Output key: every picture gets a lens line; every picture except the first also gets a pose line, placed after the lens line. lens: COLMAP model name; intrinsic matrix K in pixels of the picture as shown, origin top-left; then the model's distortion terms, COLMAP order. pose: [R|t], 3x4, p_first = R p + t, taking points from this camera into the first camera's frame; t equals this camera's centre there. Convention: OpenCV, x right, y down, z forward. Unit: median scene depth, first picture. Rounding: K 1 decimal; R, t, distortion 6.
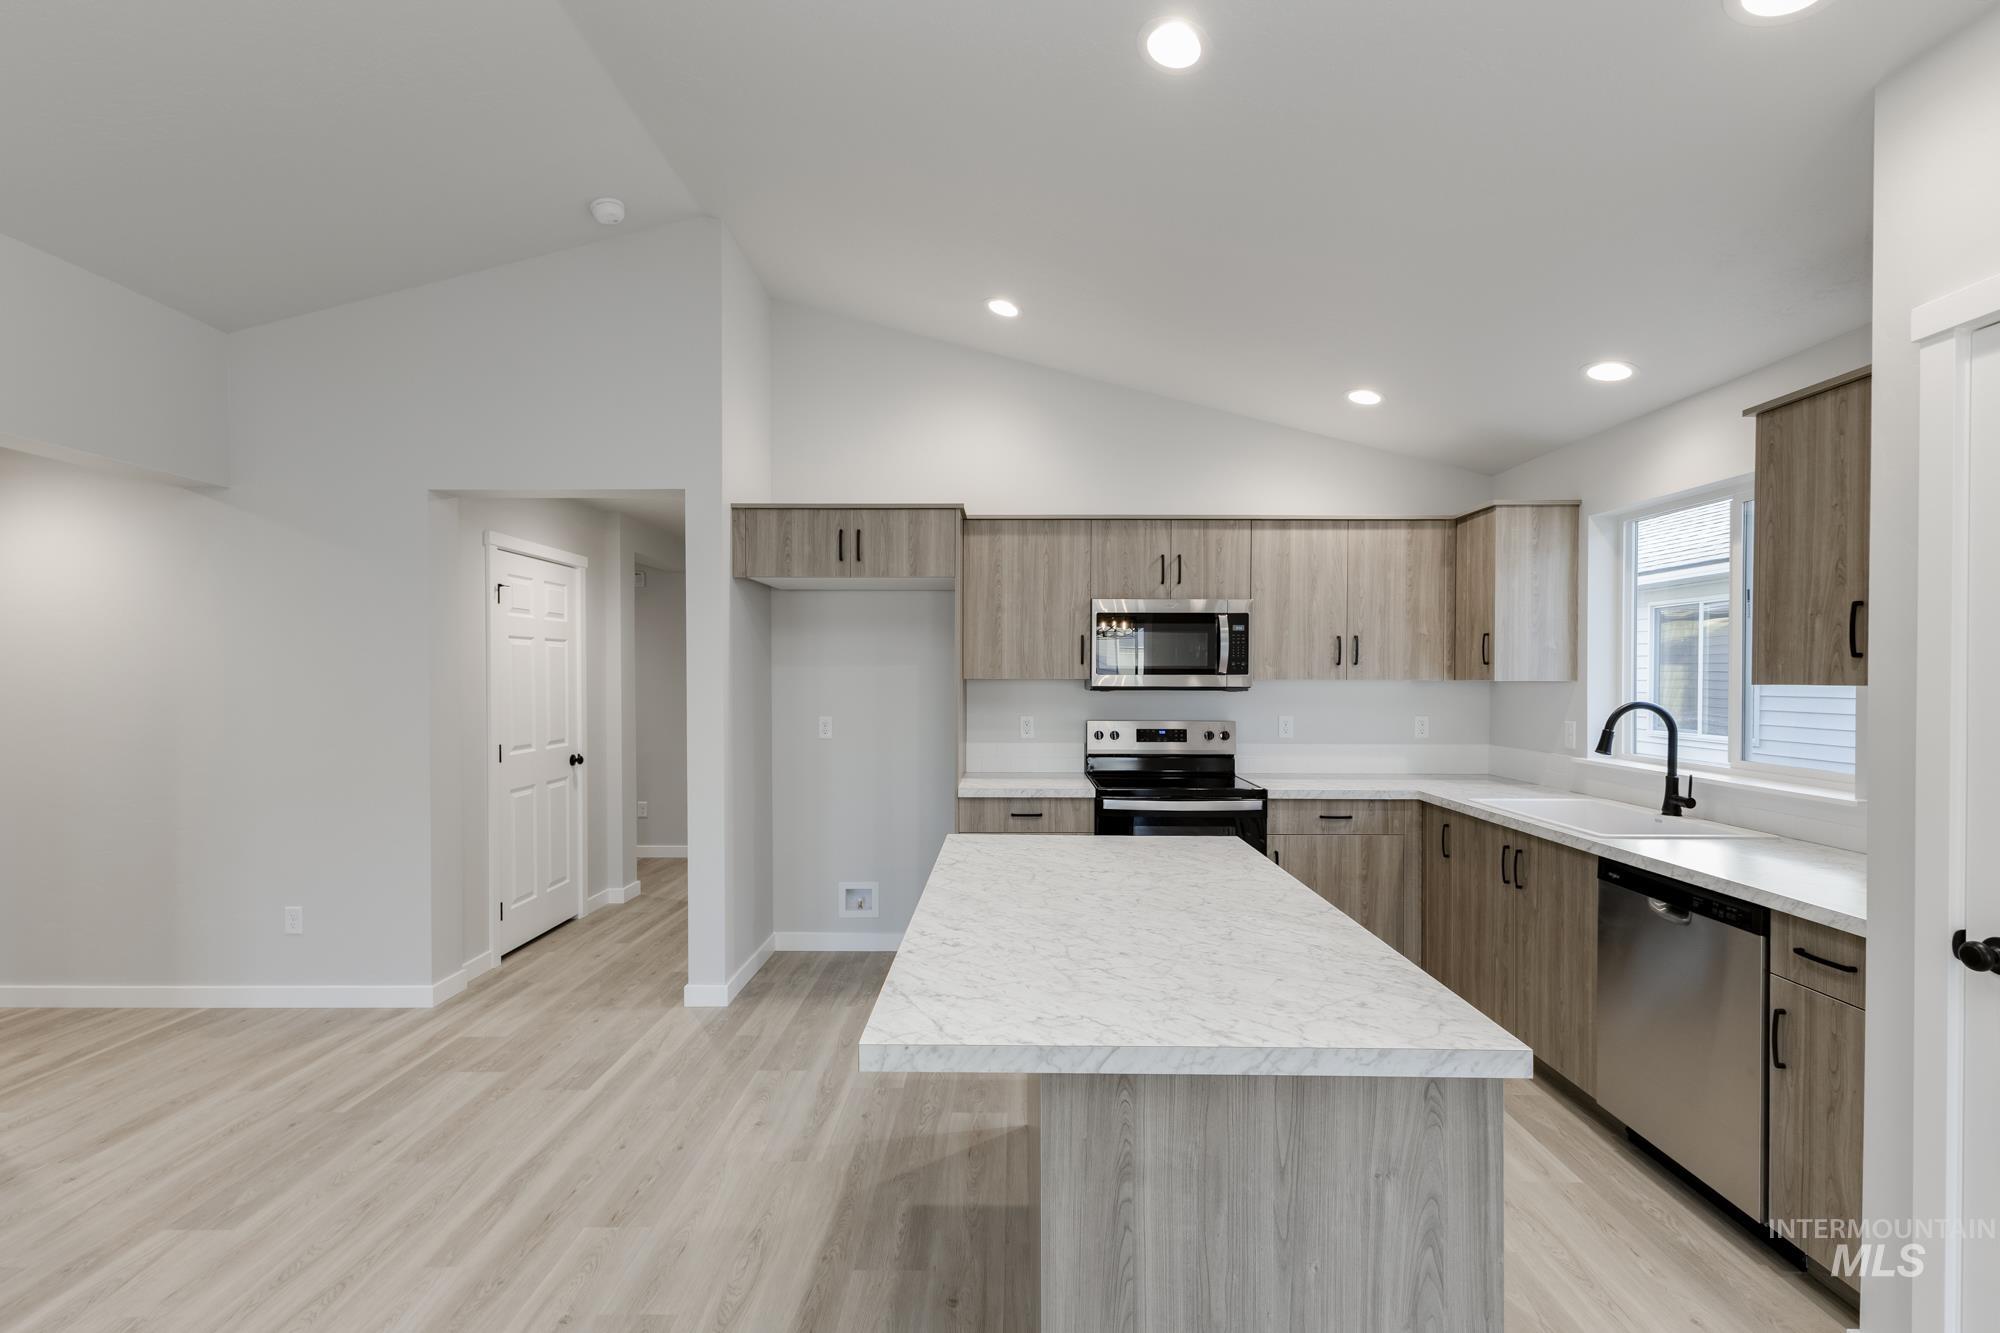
lens RADIAL K [[955.7, 0, 1017.1], [0, 955.7, 689.4], [0, 0, 1]] dist [0.023479, 0.000115]
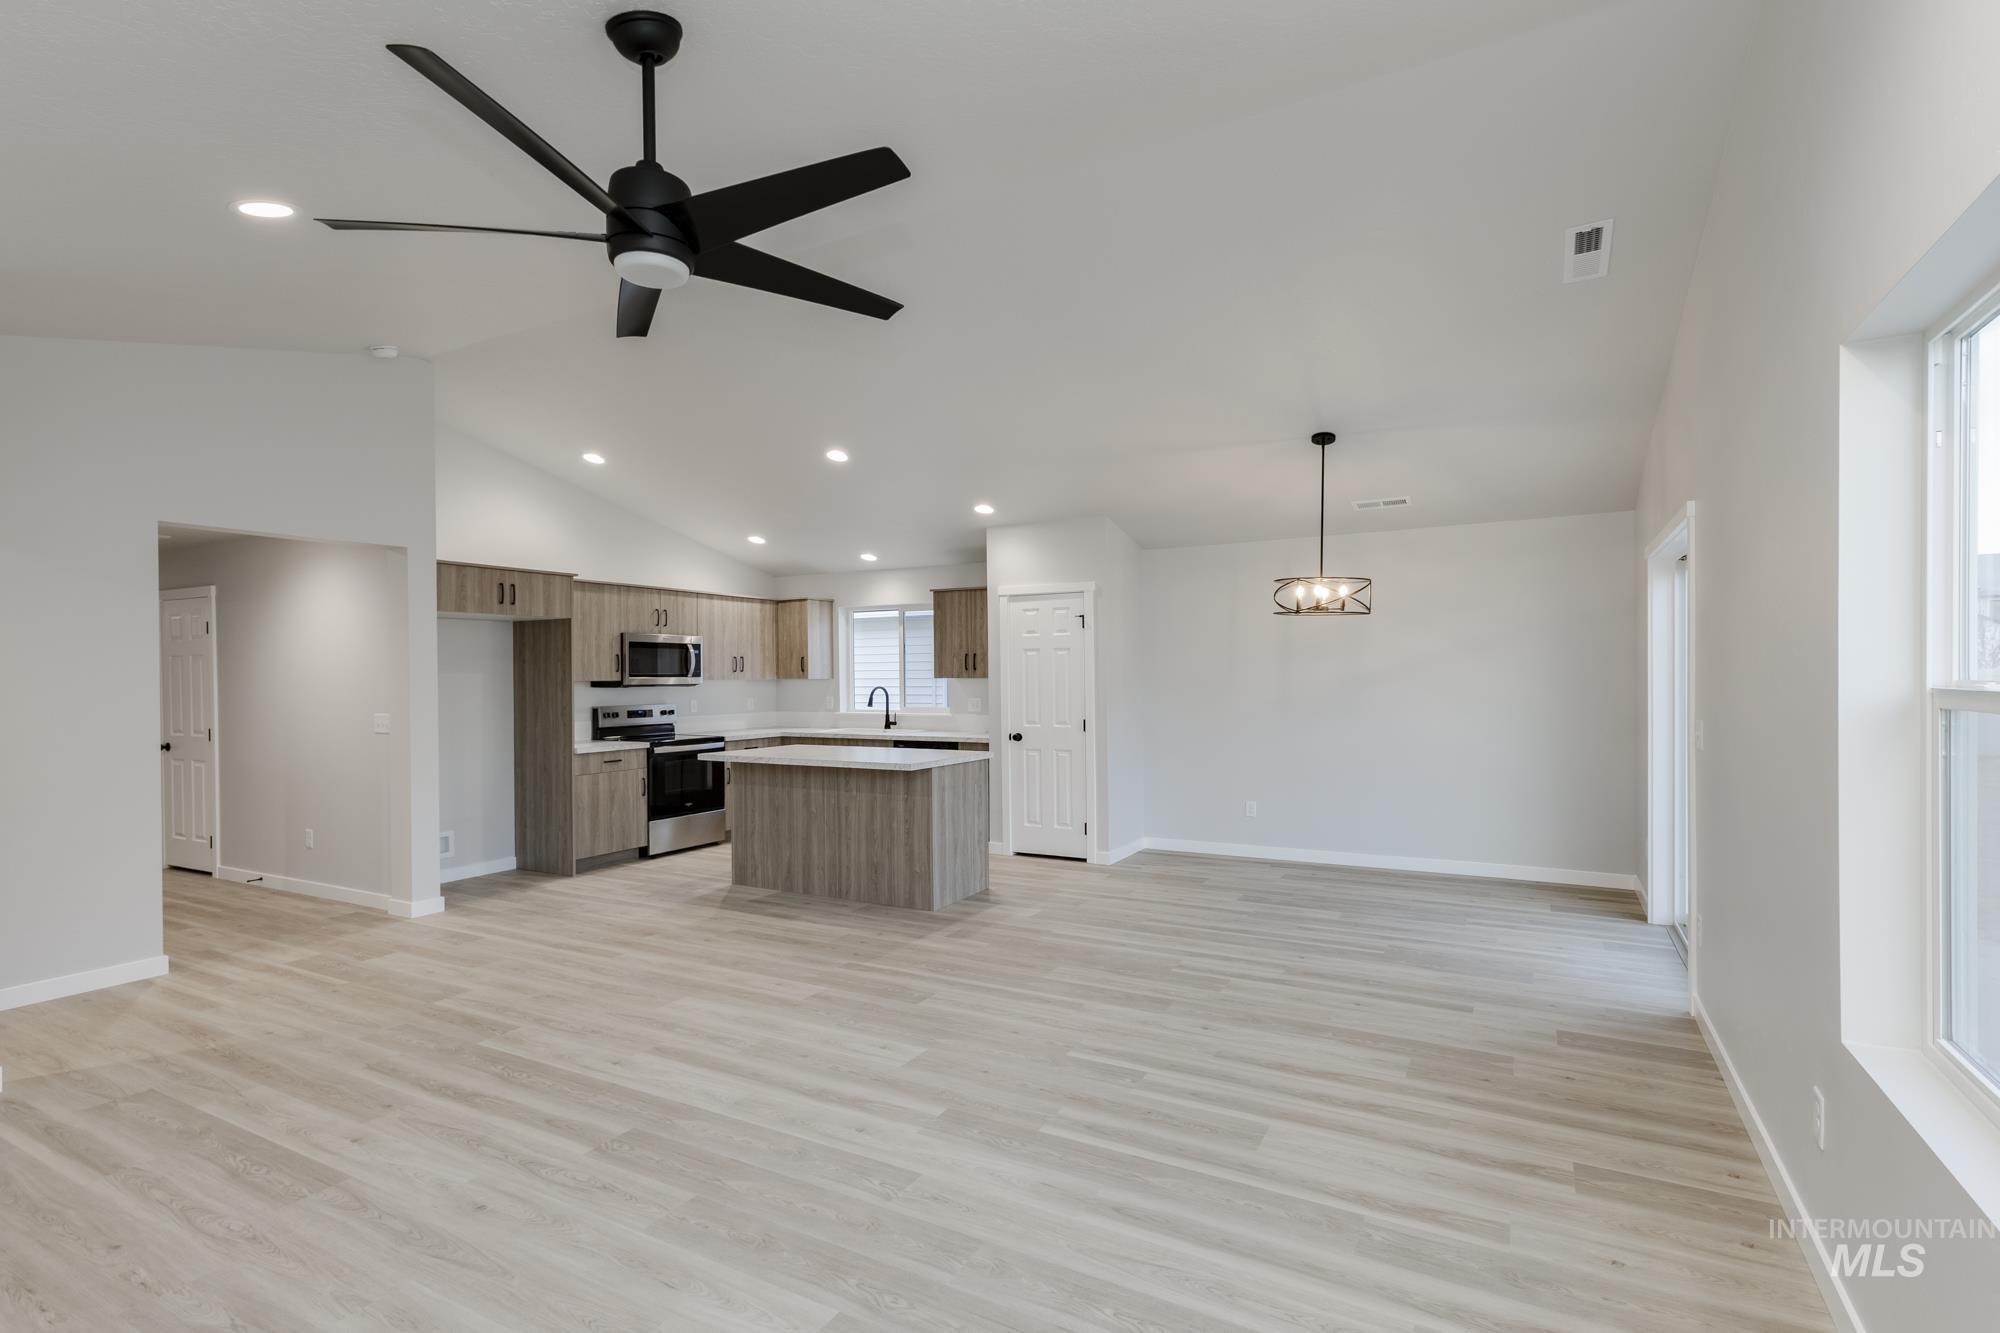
lens RADIAL K [[972.1, 0, 1164.4], [0, 972.1, 678.6], [0, 0, 1]] dist [0.001194, -0.000078]
pose [[0.345728, -0.009207, 0.938290, -1.437387], [0.022959, 0.999736, 0.001351, 0.006283], [-0.938054, 0.021075, 0.345848, -0.578171]]
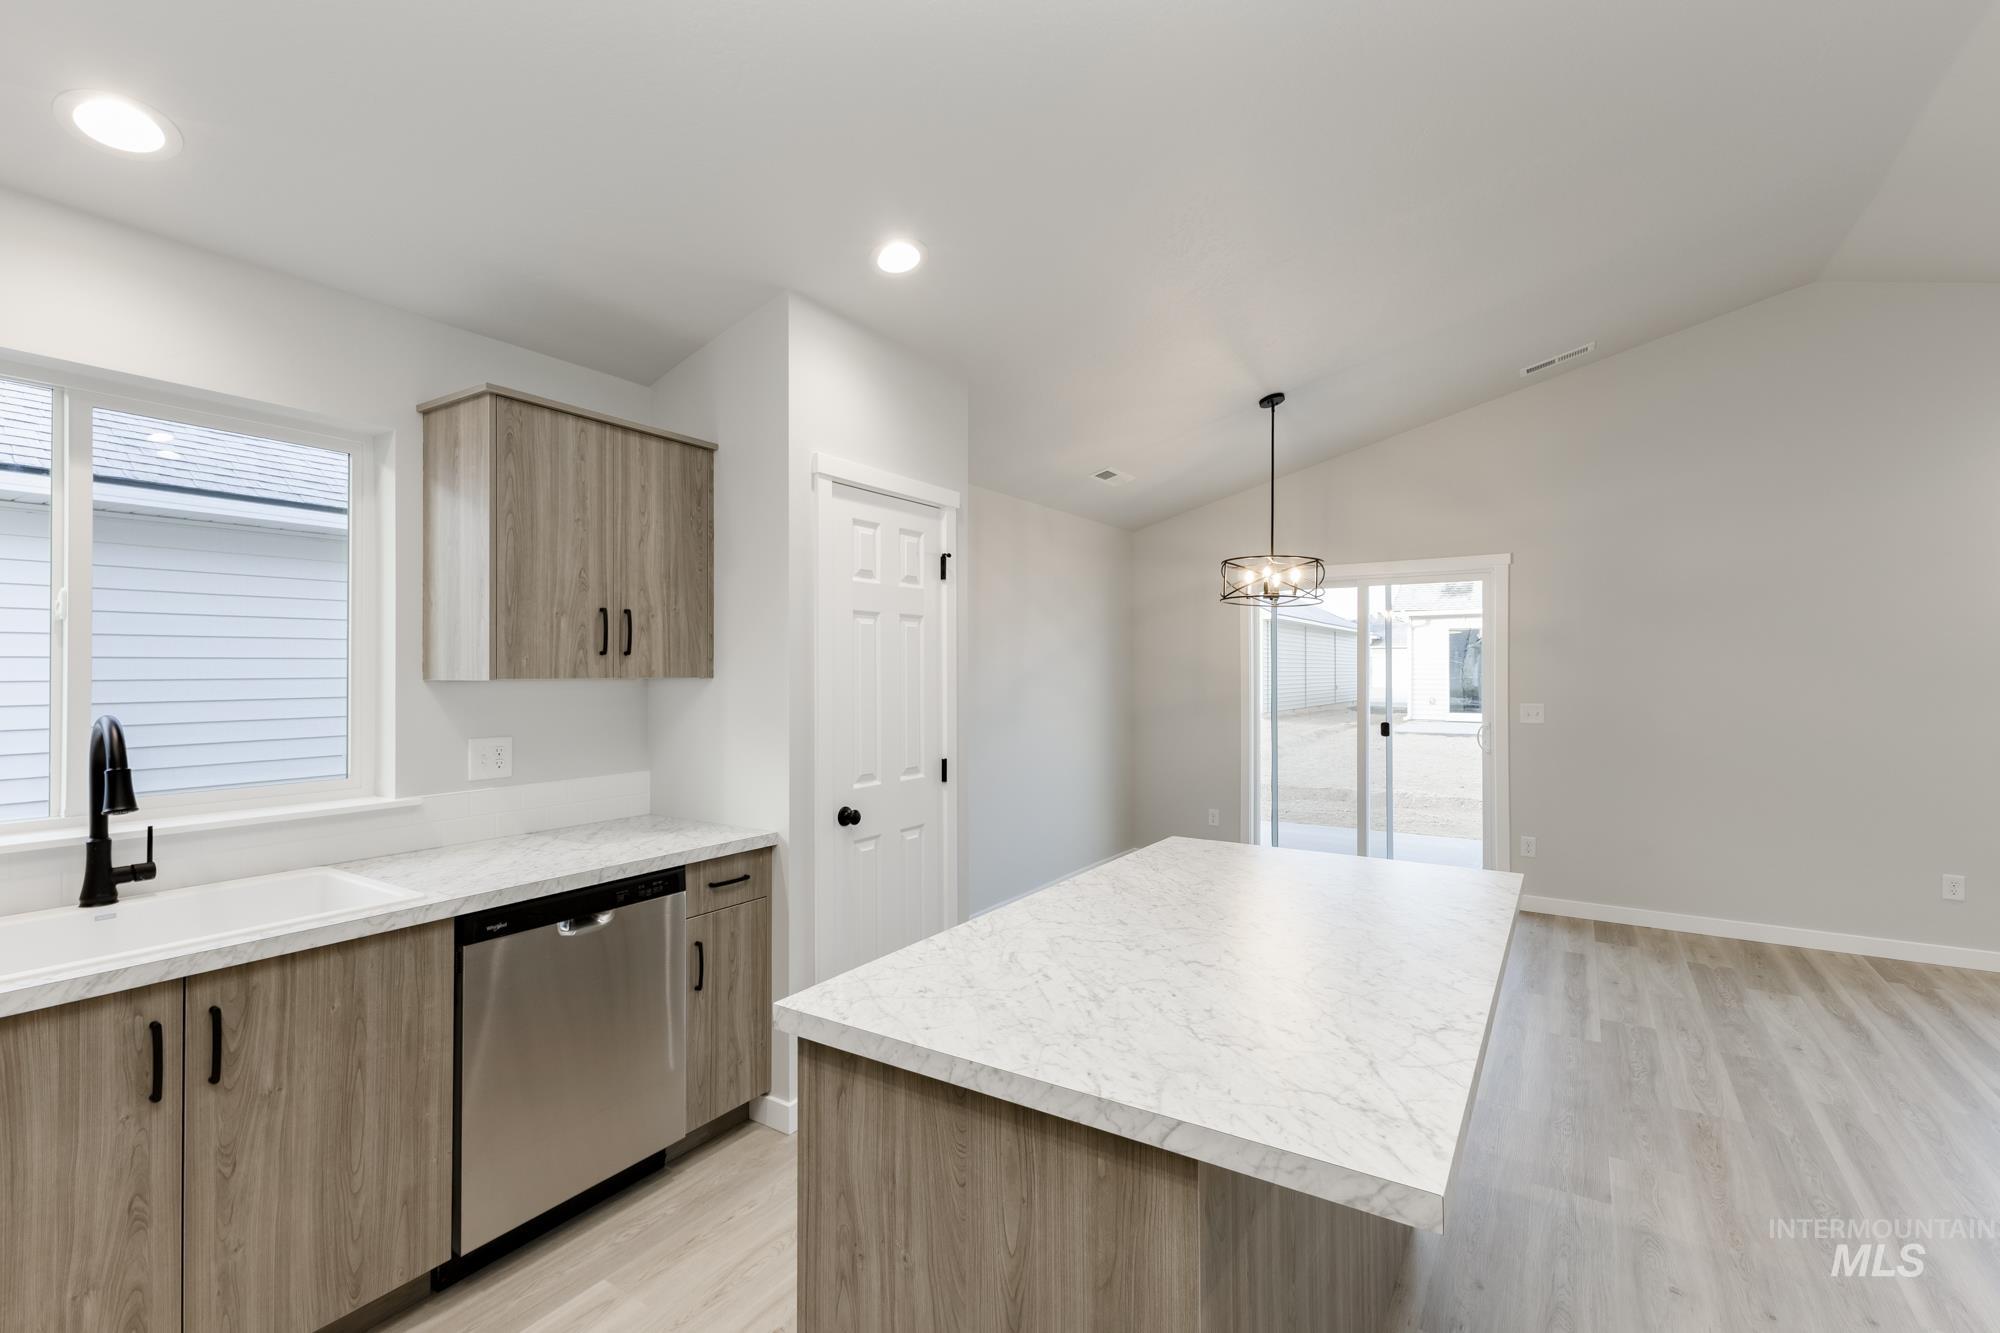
lens RADIAL K [[870.5, 0, 1031.0], [0, 870.5, 666.7], [0, 0, 1]] dist [0.014810, -0.000245]
pose [[-0.853017, 0.002949, 0.521875, -0.094770], [0.009765, 0.999899, 0.010310, -0.016384], [-0.521792, 0.013891, -0.852960, 1.093125]]
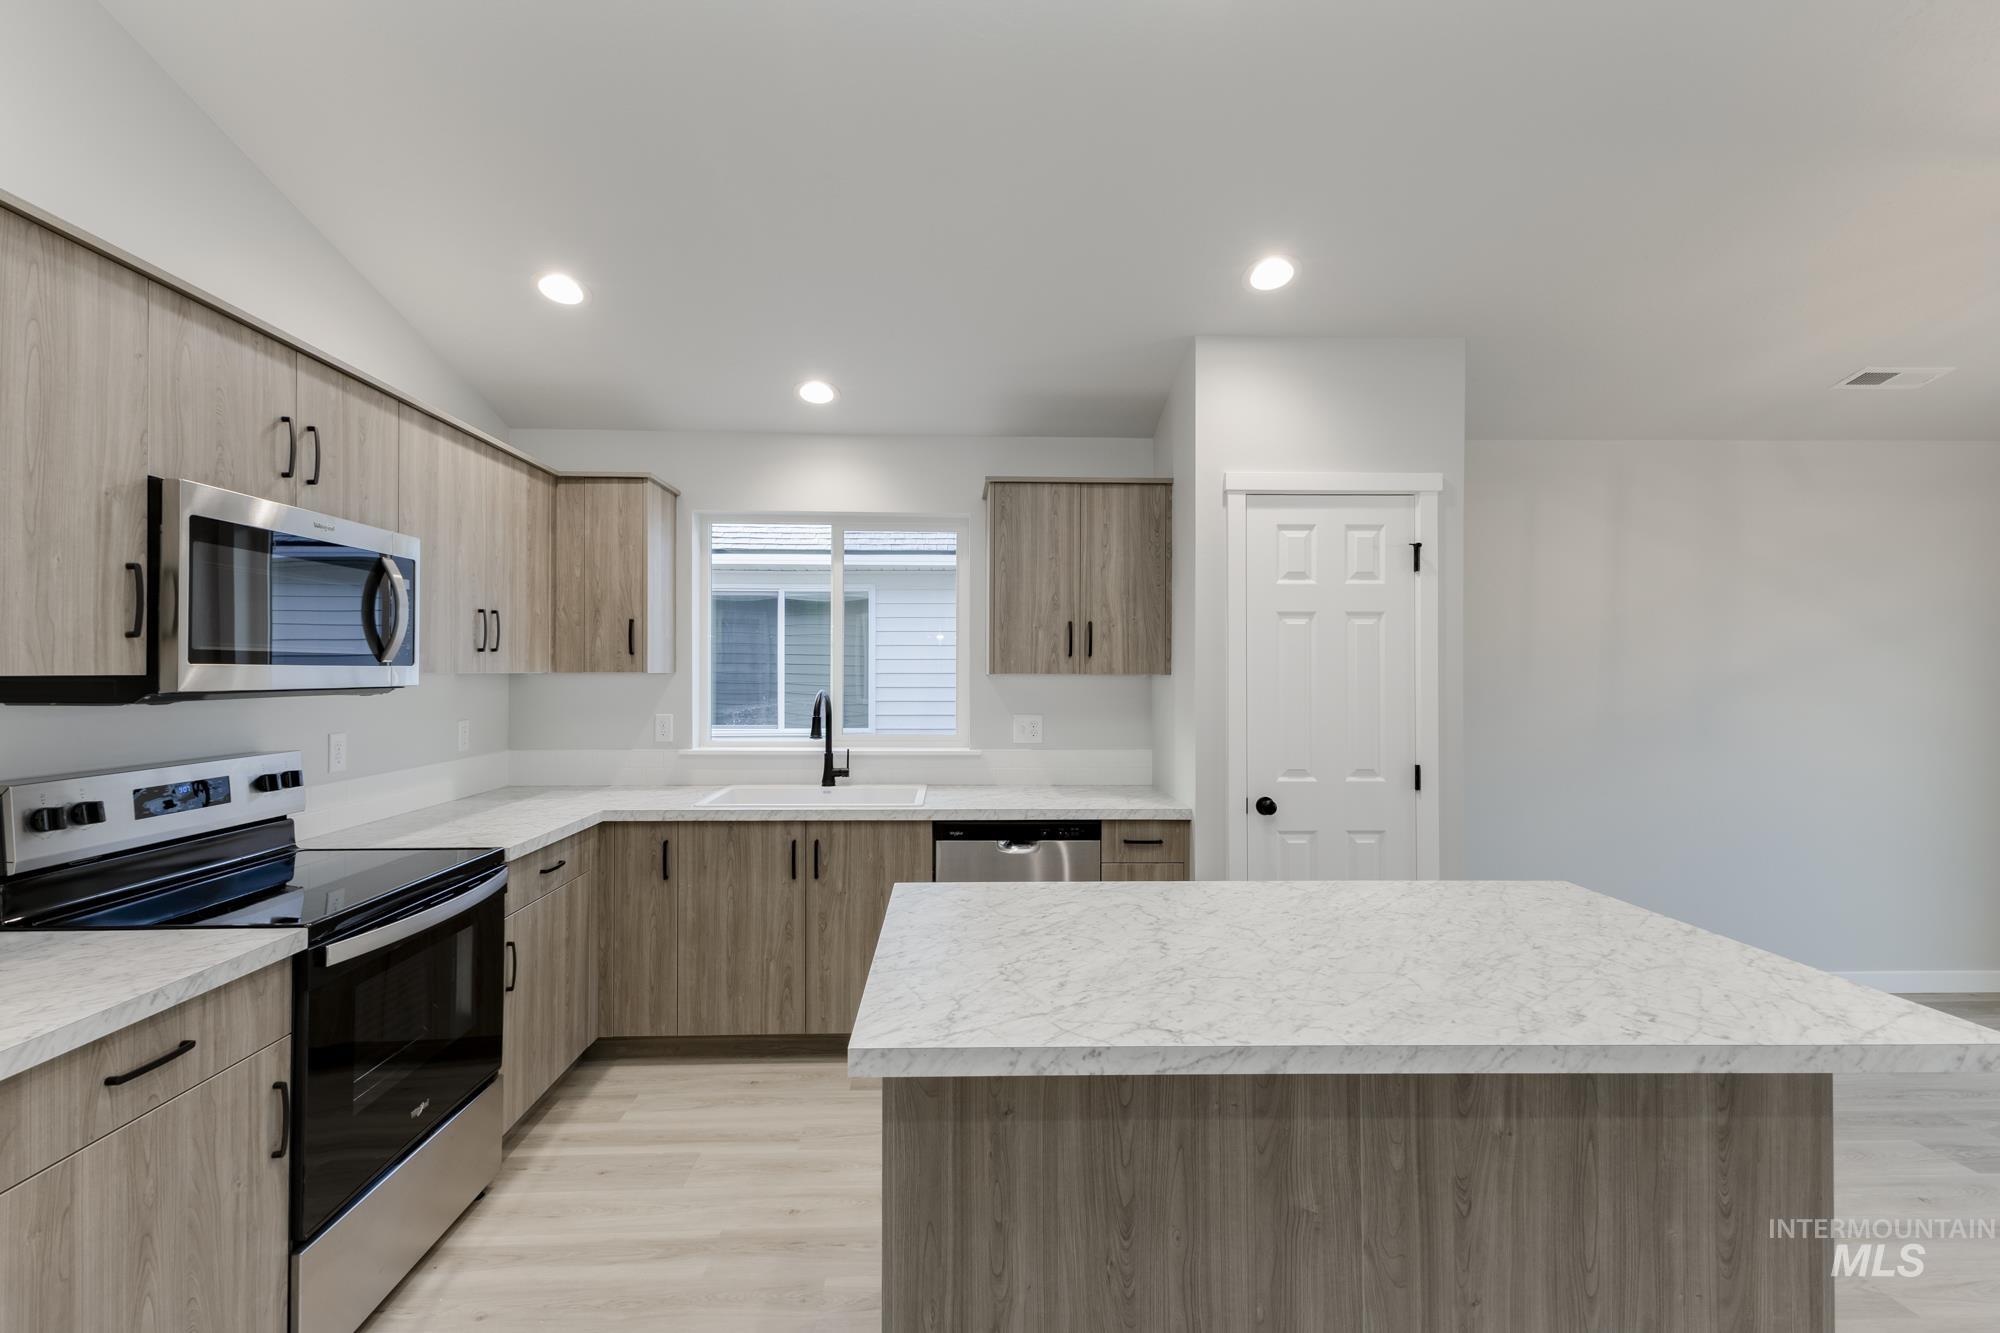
lens RADIAL K [[886.5, 0, 1000.0], [0, 886.5, 666.5], [0, 0, 1]] dist [0.015705, -0.000302]
pose [[-0.066821, 0.001165, 0.997764, -0.389846], [0.013280, 0.999912, -0.000278, -0.011841], [-0.997677, 0.013232, -0.066830, 0.808578]]
